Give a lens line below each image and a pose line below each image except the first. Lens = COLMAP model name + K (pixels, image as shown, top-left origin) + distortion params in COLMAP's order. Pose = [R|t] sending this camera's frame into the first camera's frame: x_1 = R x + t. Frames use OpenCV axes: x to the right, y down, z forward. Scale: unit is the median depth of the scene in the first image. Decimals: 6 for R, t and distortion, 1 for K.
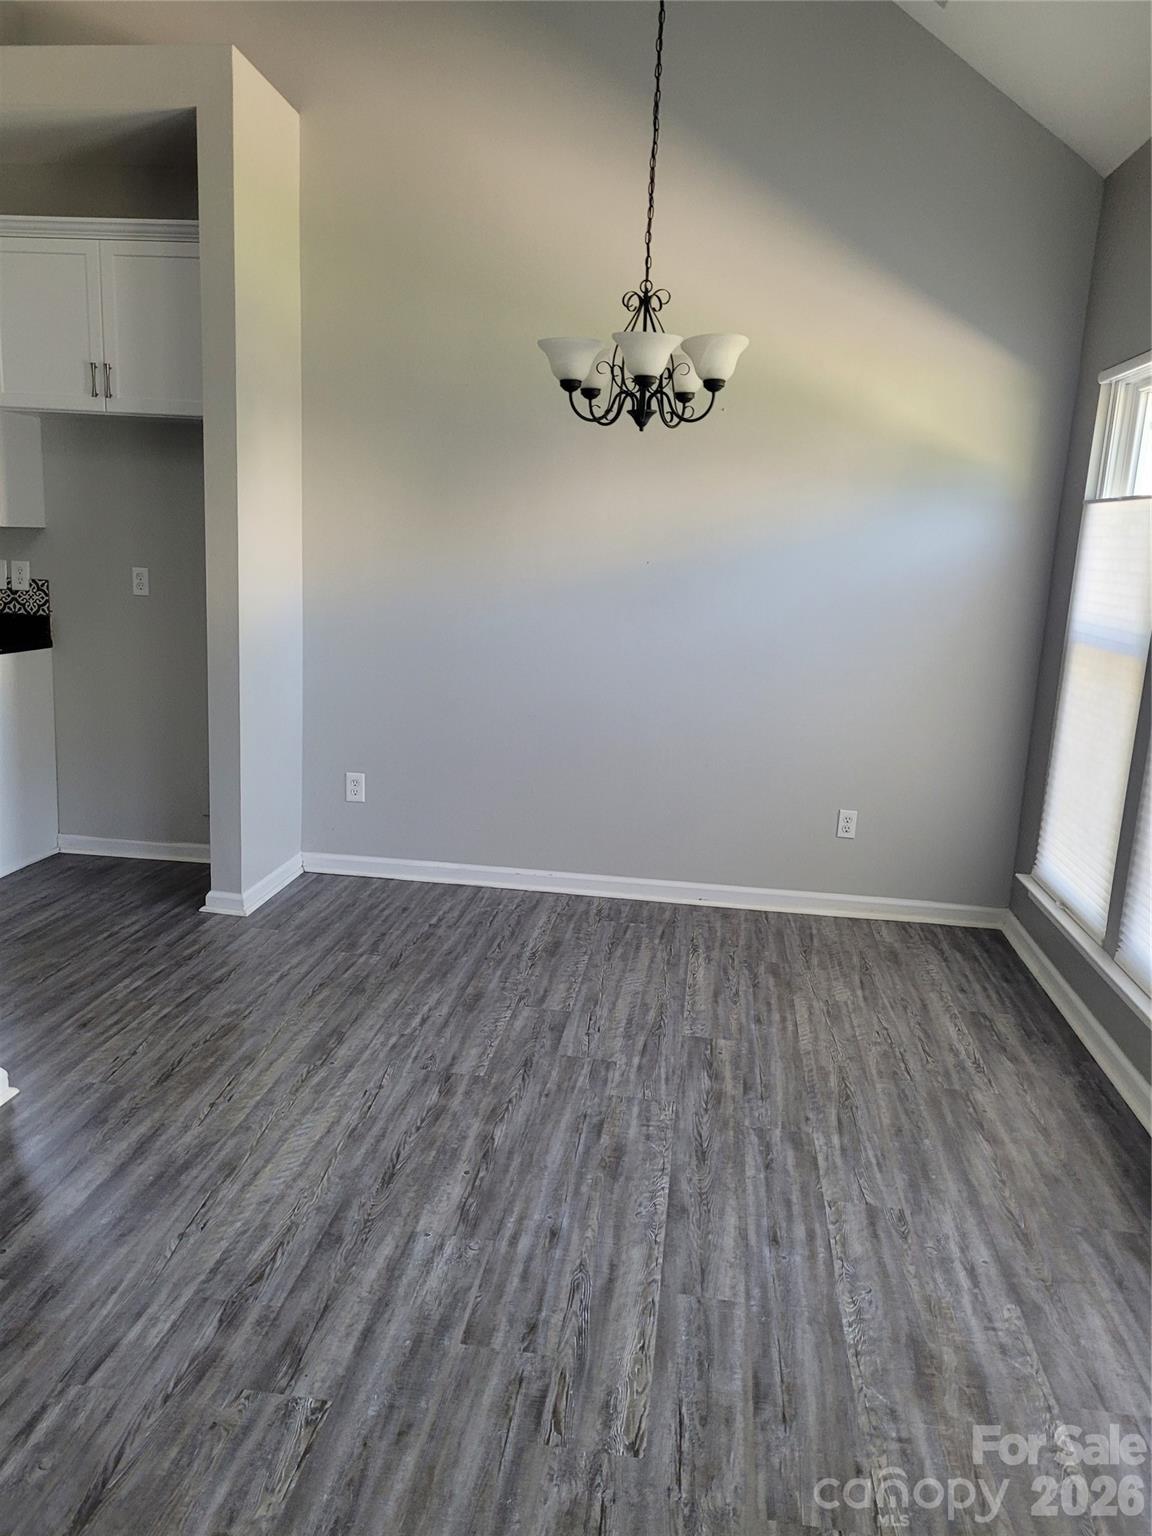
lens RADIAL K [[1158.9, 0, 565.8], [0, 1158.9, 769.0], [0, 0, 1]] dist [0.059583, -0.040058]
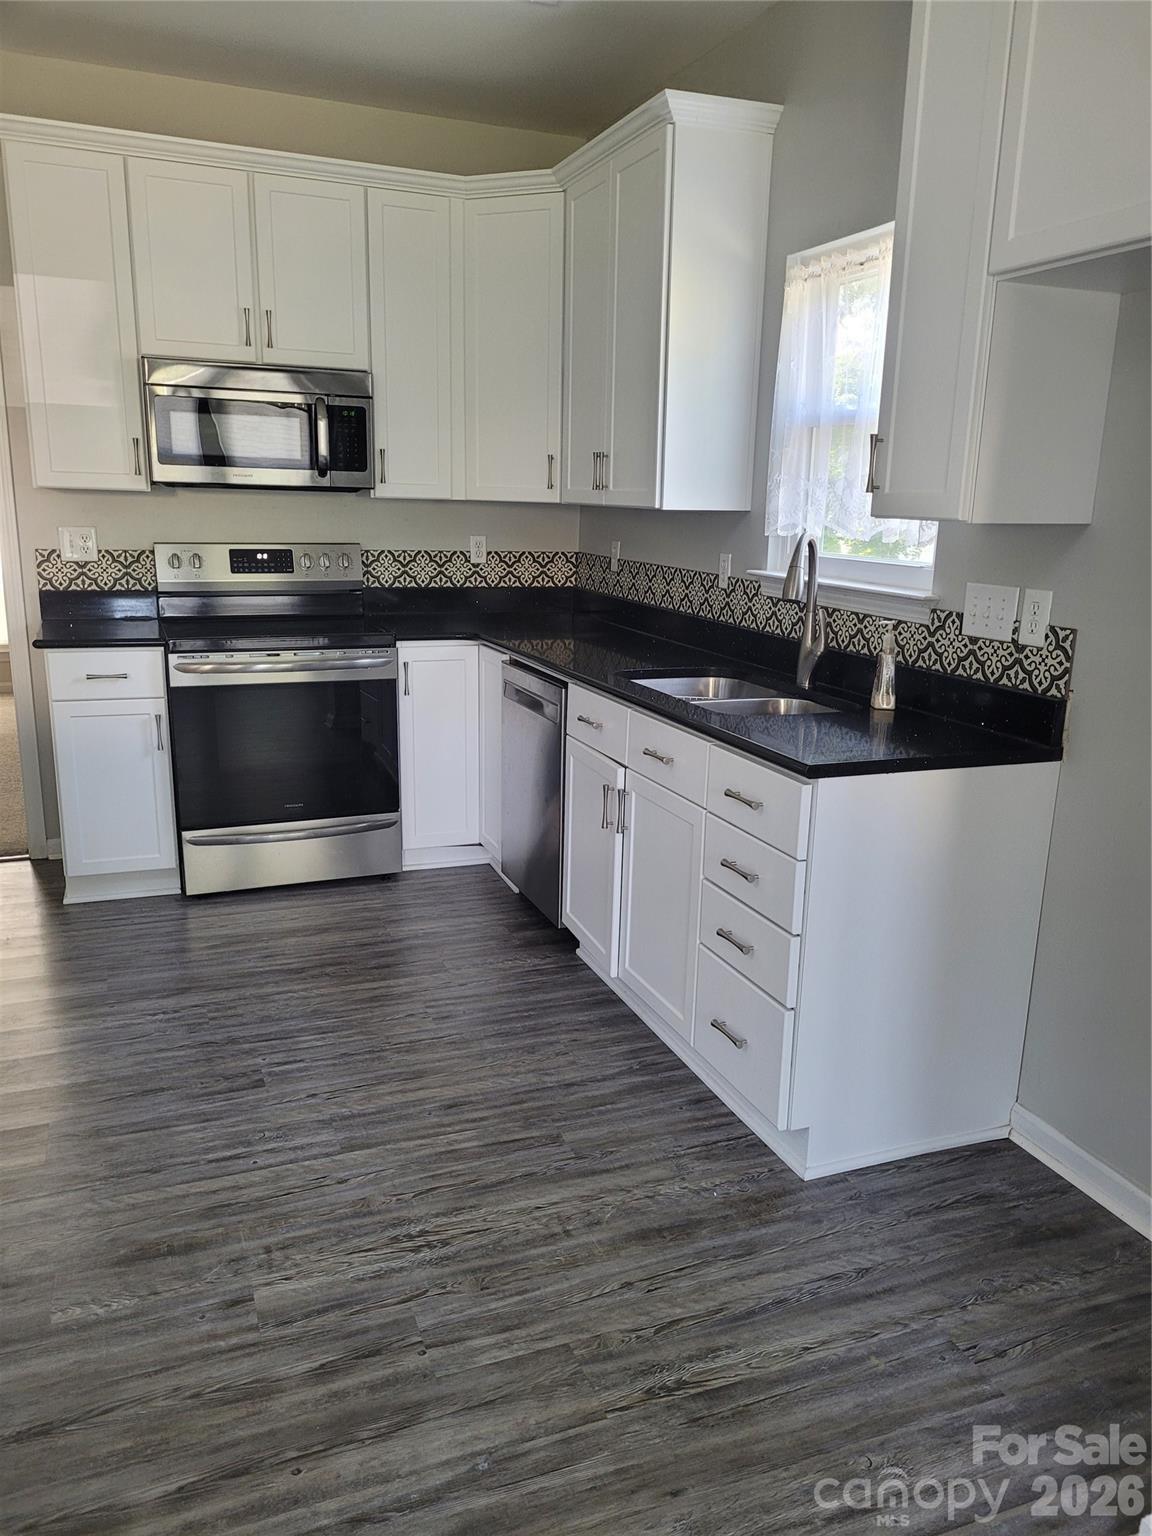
lens RADIAL K [[1158.9, 0, 599.0], [0, 1158.9, 782.3], [0, 0, 1]] dist [0.059583, -0.040058]
pose [[0.495172, 0.176988, -0.850576, -0.116871], [-0.171899, 0.979634, 0.103770, -0.126629], [0.851619, 0.094830, 0.515511, 0.636710]]
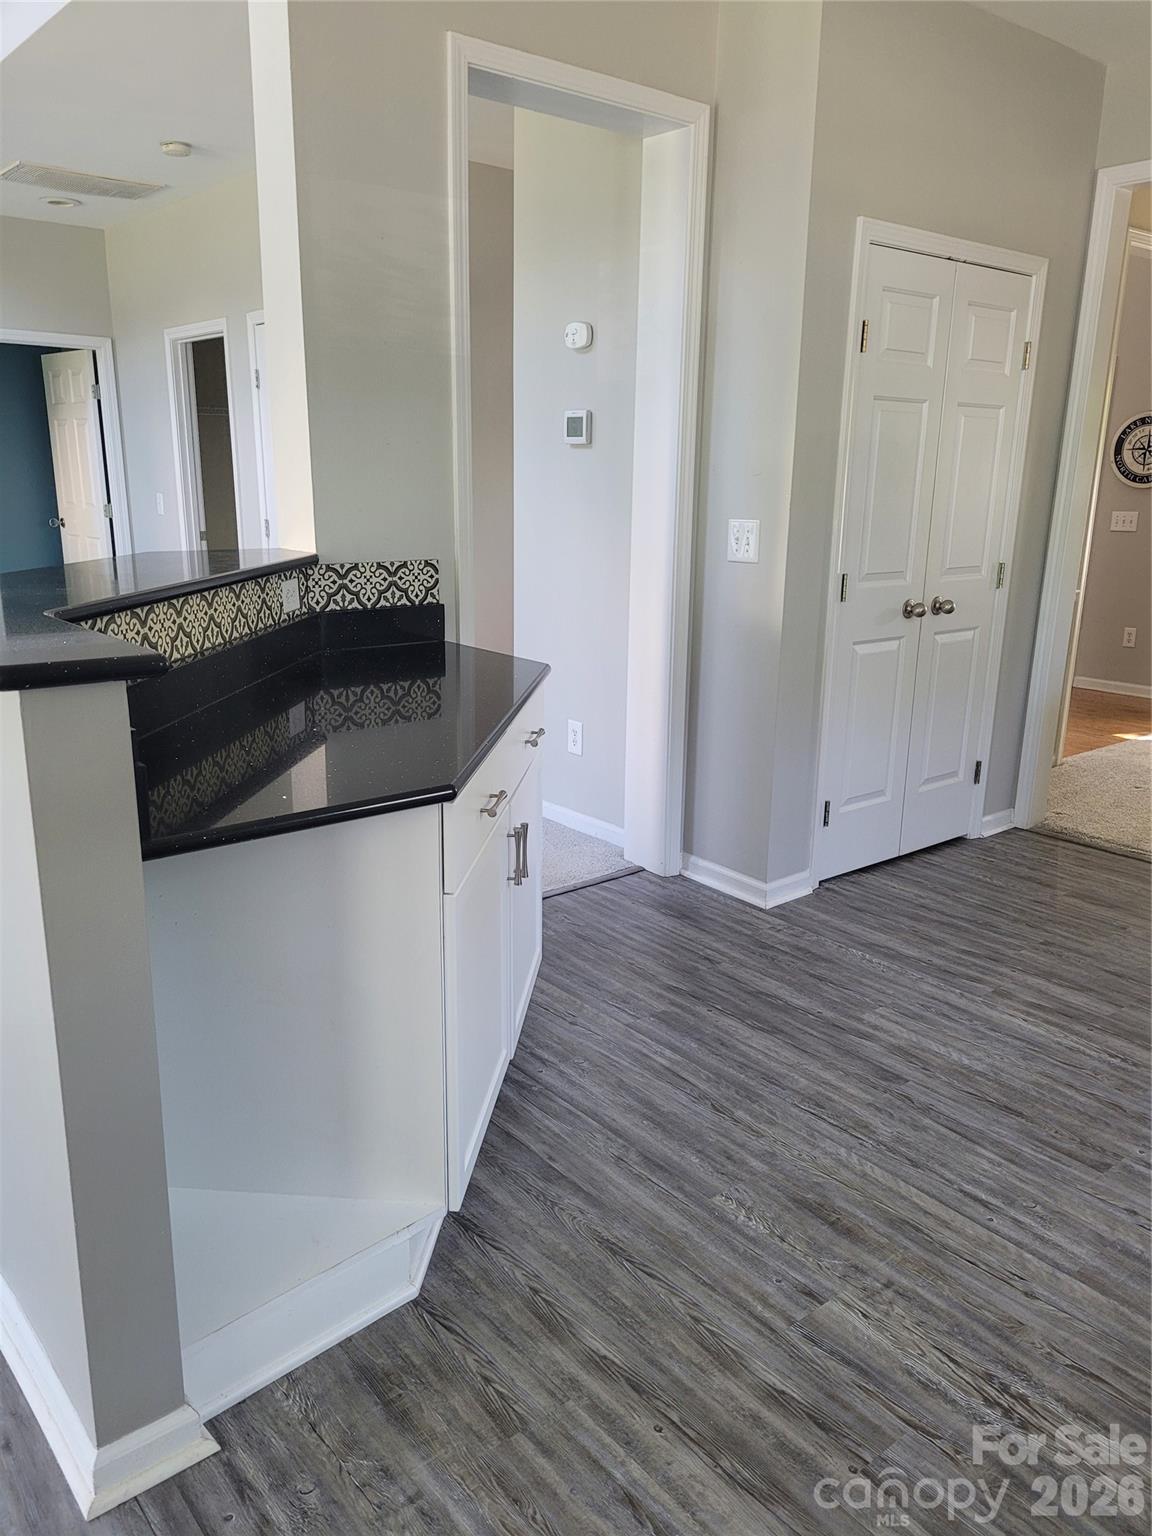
lens RADIAL K [[1158.9, 0, 595.0], [0, 1158.9, 779.1], [0, 0, 1]] dist [0.059583, -0.040058]
pose [[-0.673956, 0.135038, -0.726325, -0.184249], [-0.192797, 0.916934, 0.349372, -0.182710], [0.713171, 0.375495, -0.591938, 0.913804]]
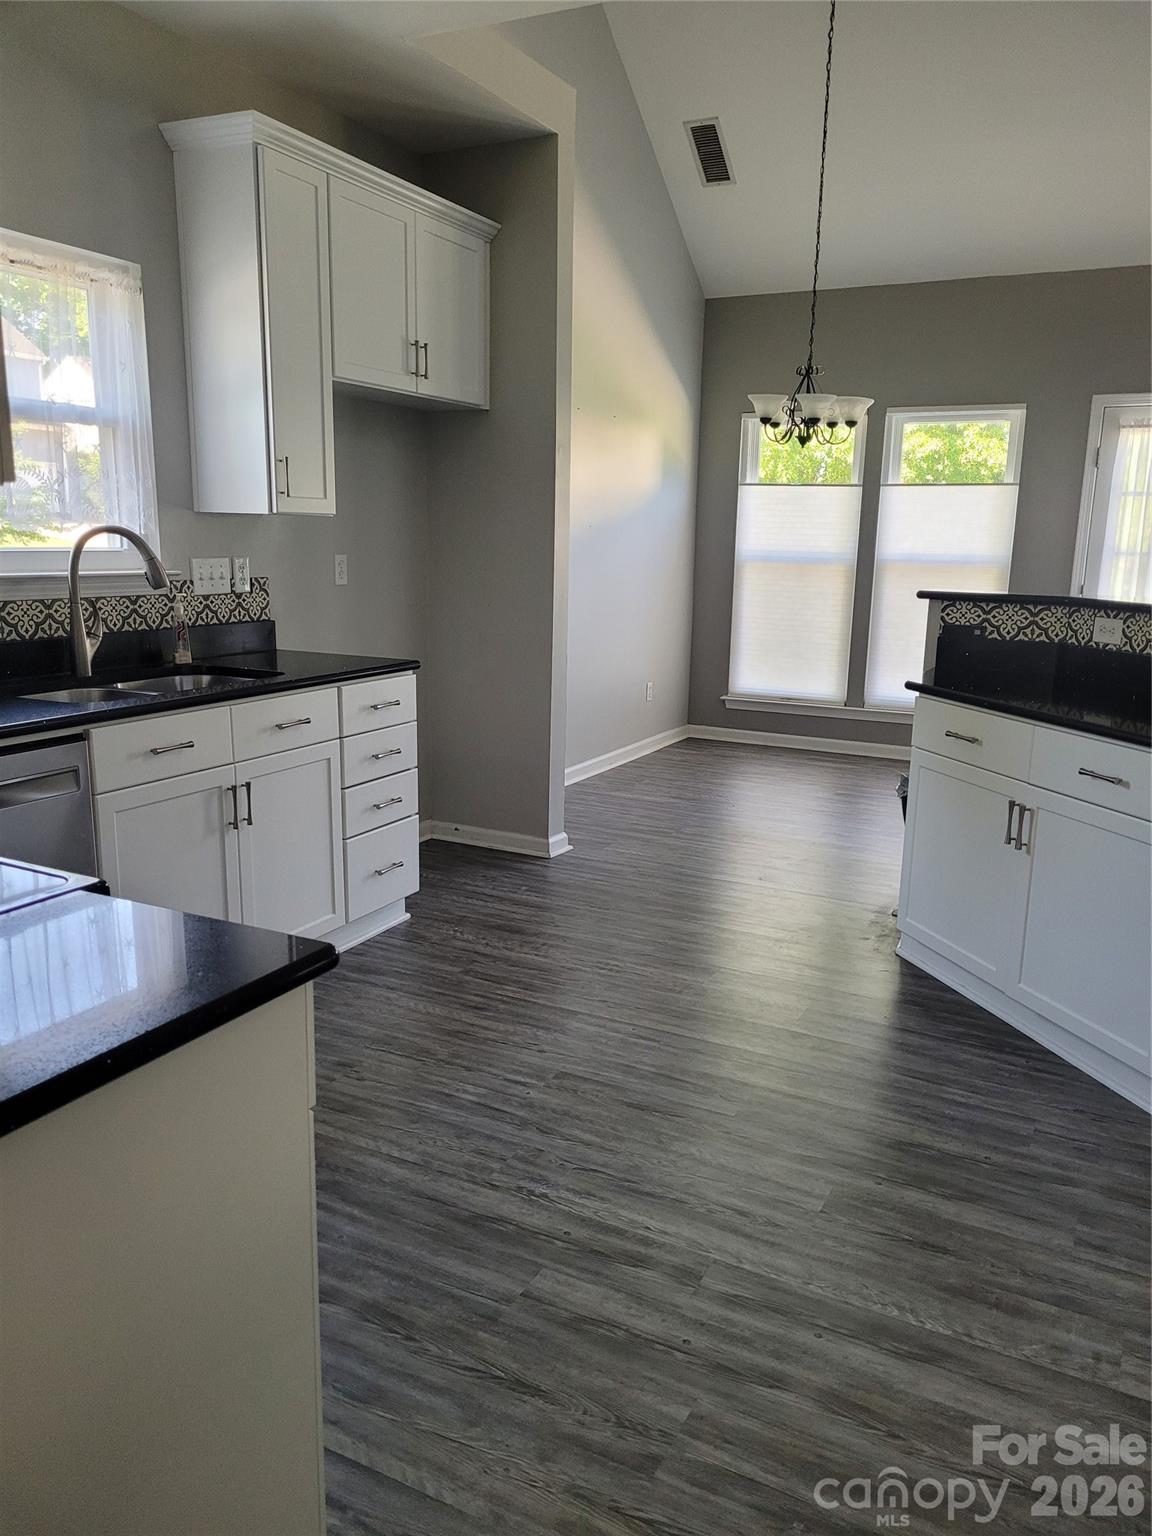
lens RADIAL K [[1158.9, 0, 590.7], [0, 1158.9, 778.2], [0, 0, 1]] dist [0.059583, -0.040058]
pose [[0.332068, -0.237451, 0.912879, -1.289201], [0.176817, 0.966310, 0.187030, -0.152208], [-0.926535, 0.099306, 0.362866, 0.549329]]
